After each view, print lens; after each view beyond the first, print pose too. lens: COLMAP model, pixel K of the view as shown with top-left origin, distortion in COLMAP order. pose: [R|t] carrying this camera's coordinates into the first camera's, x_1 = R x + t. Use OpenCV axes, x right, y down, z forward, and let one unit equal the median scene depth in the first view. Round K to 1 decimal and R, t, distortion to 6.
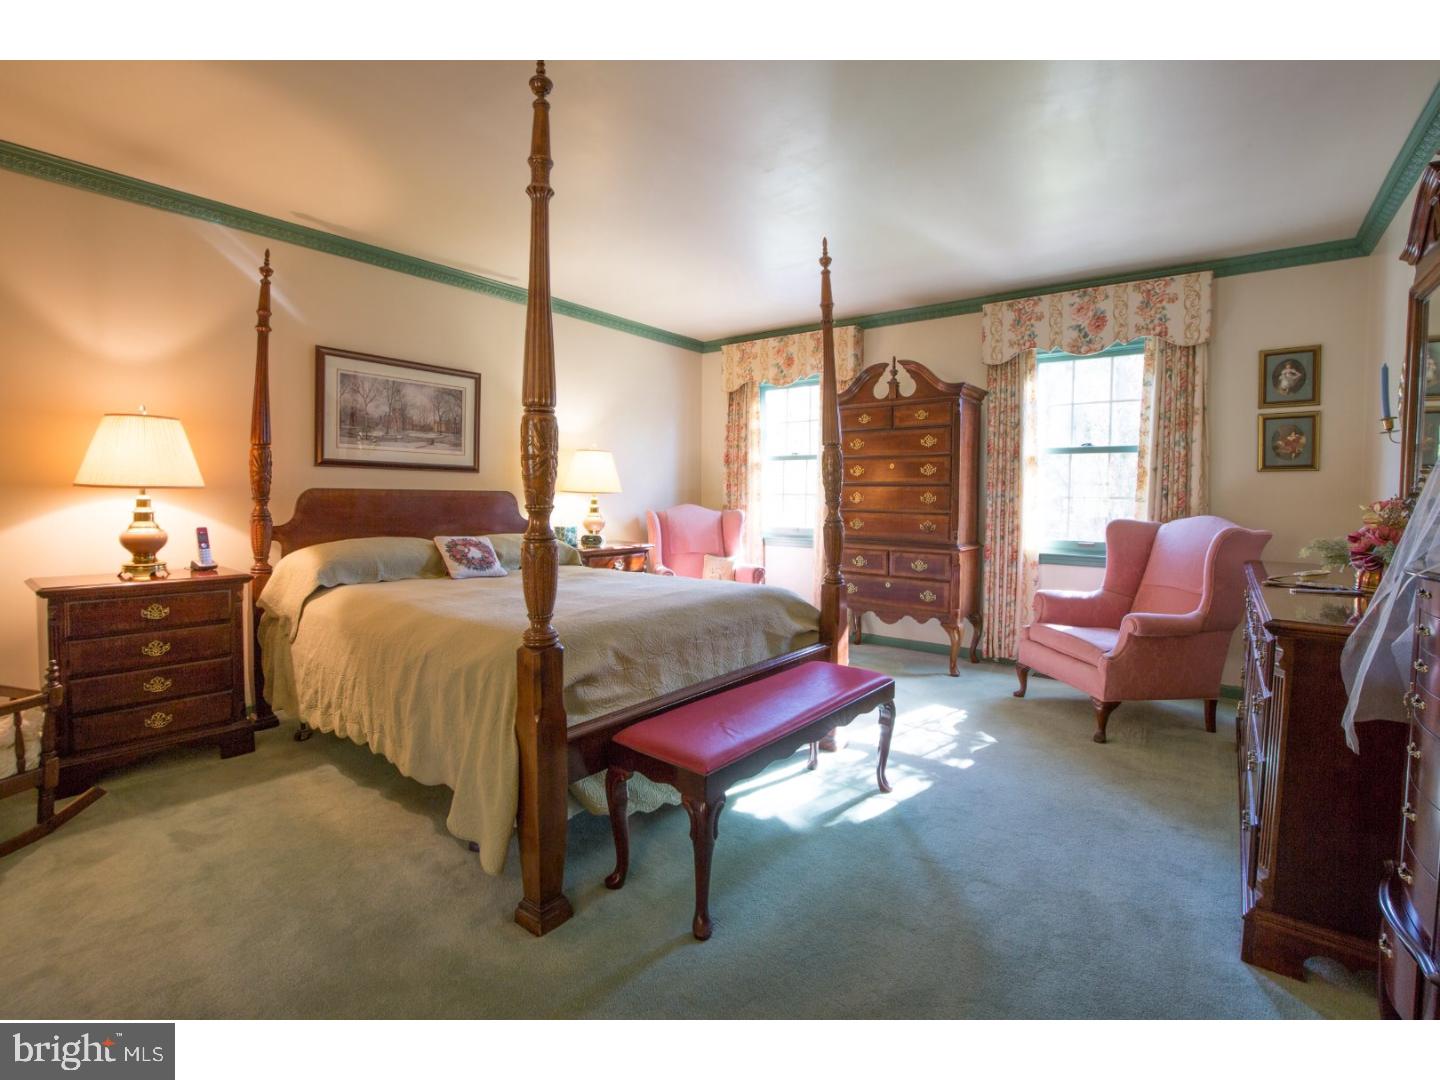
lens RADIAL K [[659.0, 0, 718.8], [0, 659.0, 525.9], [0, 0, 1]] dist [-0.028547, 0.001999]
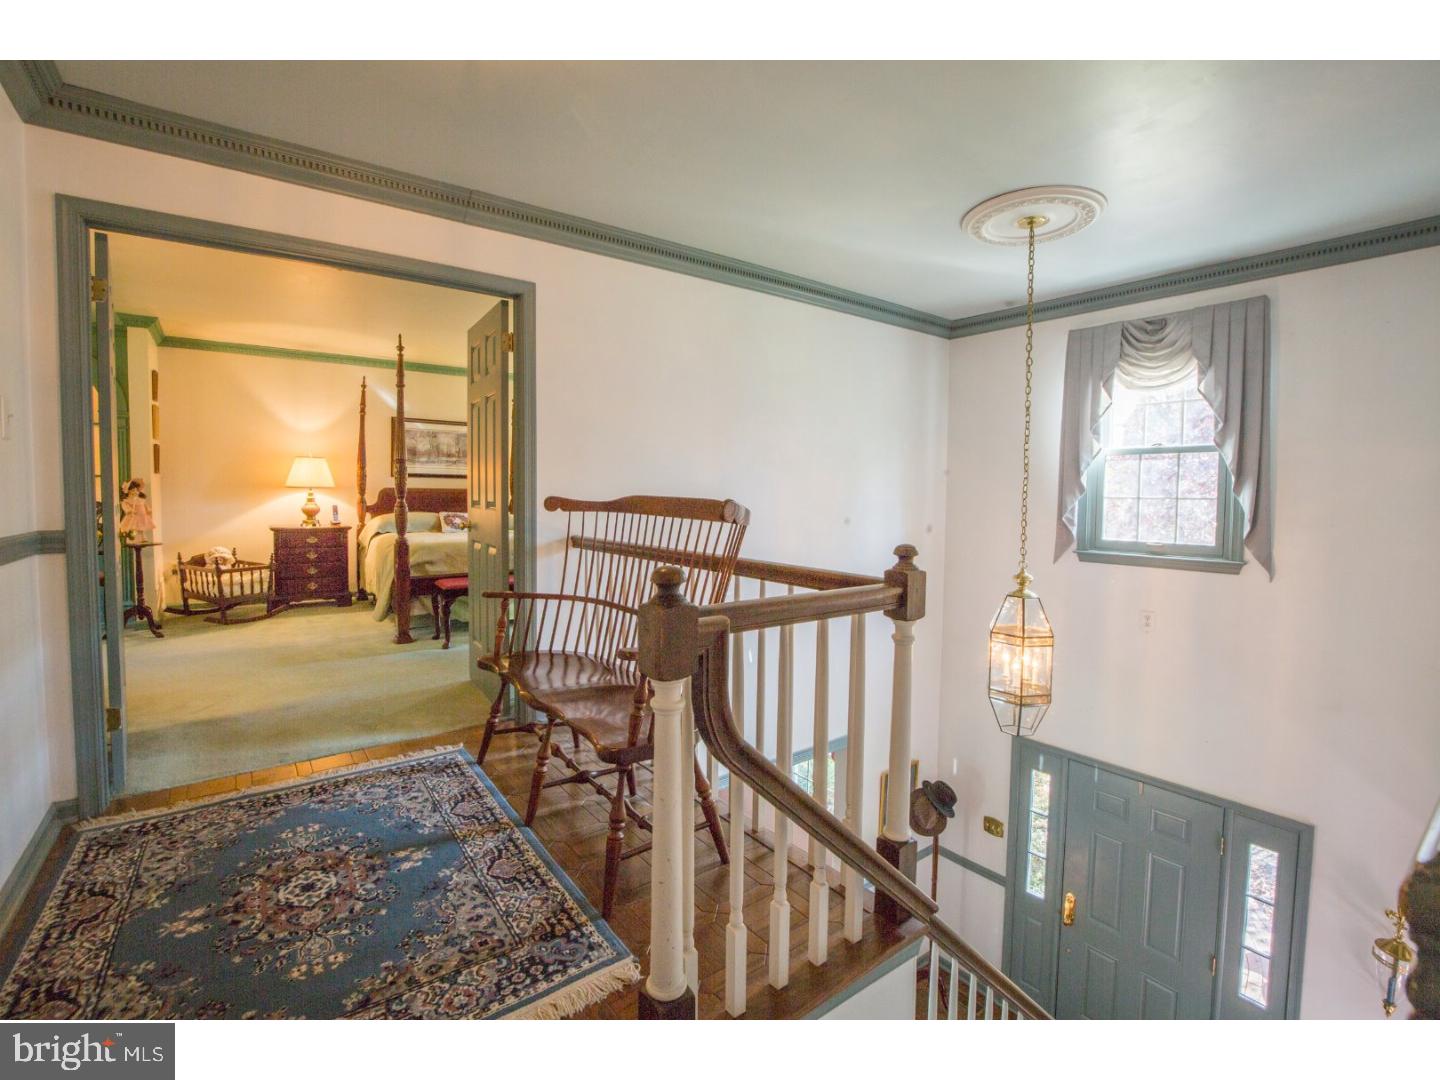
lens RADIAL K [[659.0, 0, 719.1], [0, 659.0, 540.9], [0, 0, 1]] dist [-0.028547, 0.001999]
pose [[0.964037, 0.026384, -0.264457, 0.490869], [-0.019613, 0.999410, 0.028210, 0.016183], [0.265045, -0.022009, 0.963985, -0.373288]]
